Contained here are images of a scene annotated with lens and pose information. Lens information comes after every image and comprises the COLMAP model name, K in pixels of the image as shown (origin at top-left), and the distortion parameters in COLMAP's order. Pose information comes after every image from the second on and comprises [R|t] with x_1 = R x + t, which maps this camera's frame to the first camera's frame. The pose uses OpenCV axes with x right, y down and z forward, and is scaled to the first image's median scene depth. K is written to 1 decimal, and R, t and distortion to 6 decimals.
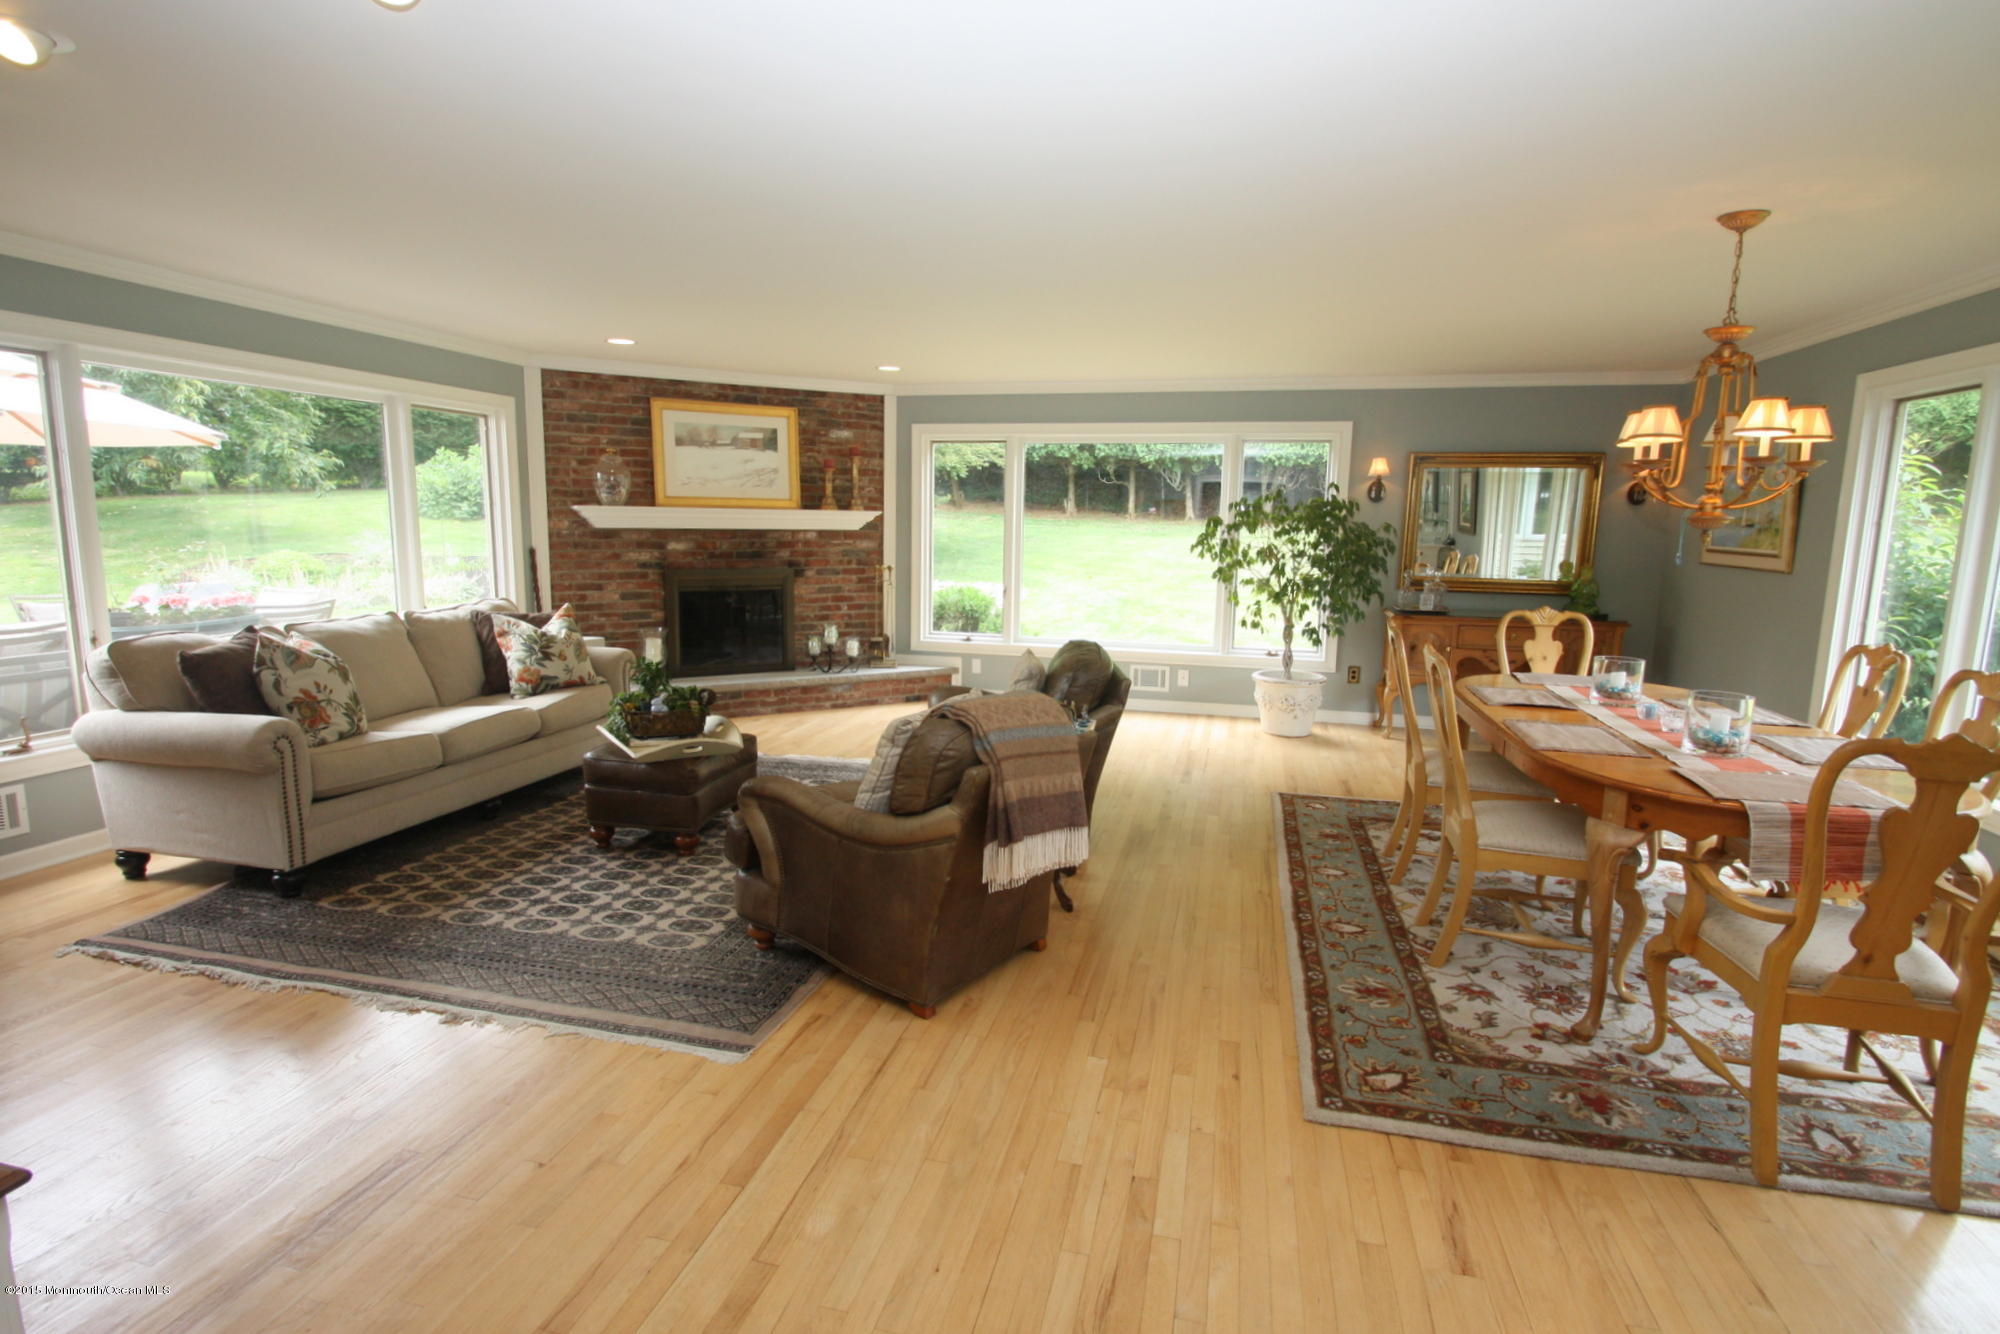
lens RADIAL K [[973.3, 0, 1002.2], [0, 973.3, 665.7], [0, 0, 1]] dist [0.000085, 0.000026]
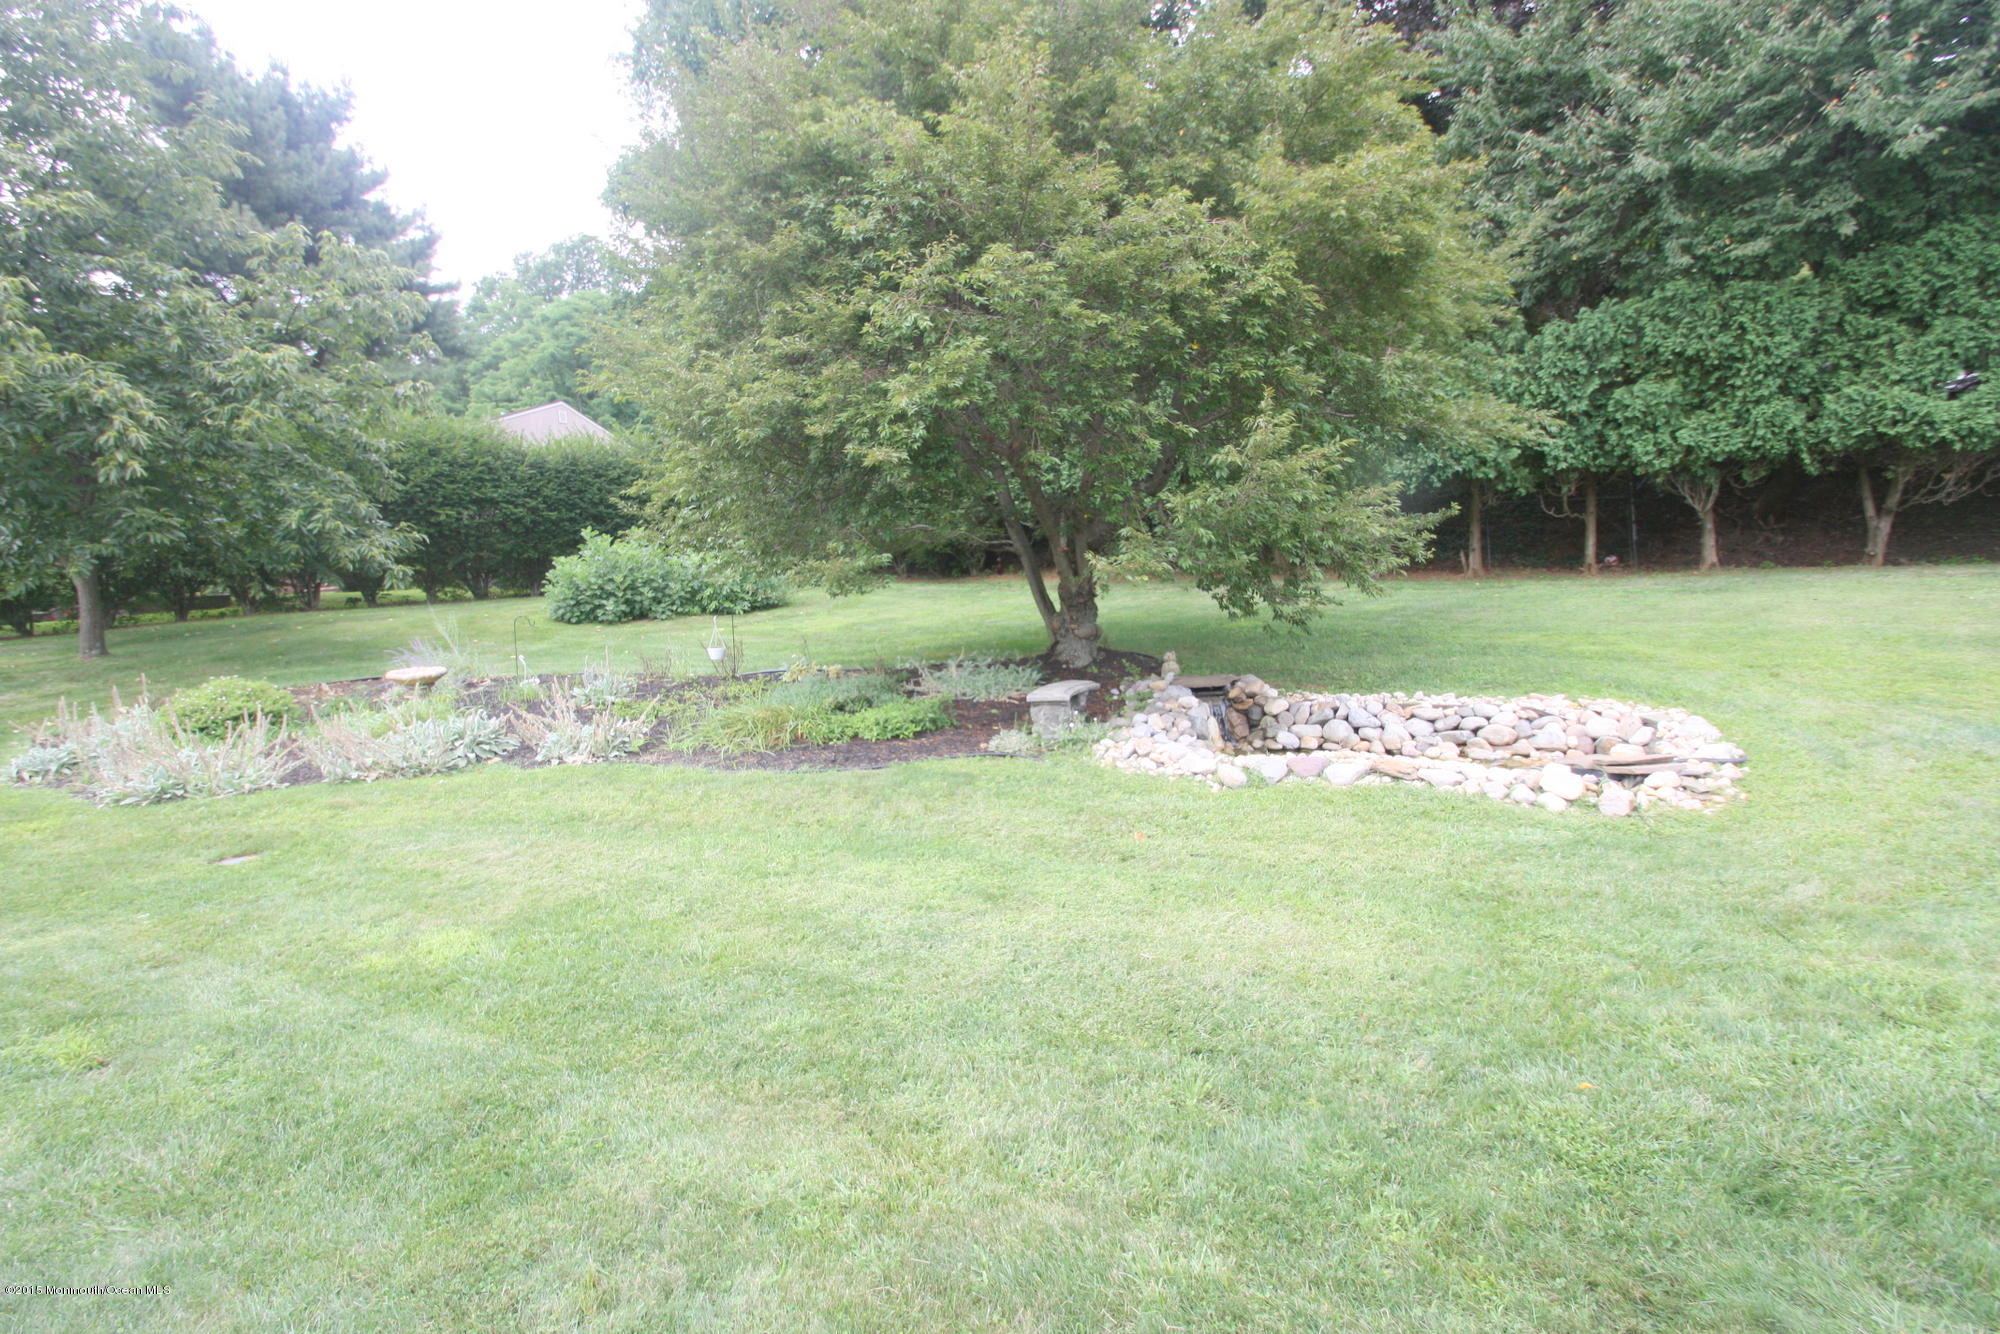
lens RADIAL K [[973.3, 0, 1000.0], [0, 973.3, 667.1], [0, 0, 1]] dist [0.000085, 0.000026]
pose [[0.977801, -0.038422, -0.205984, -0.121475], [0.017118, 0.994406, -0.104229, -0.037092], [0.208837, 0.098390, 0.972989, 0.360184]]
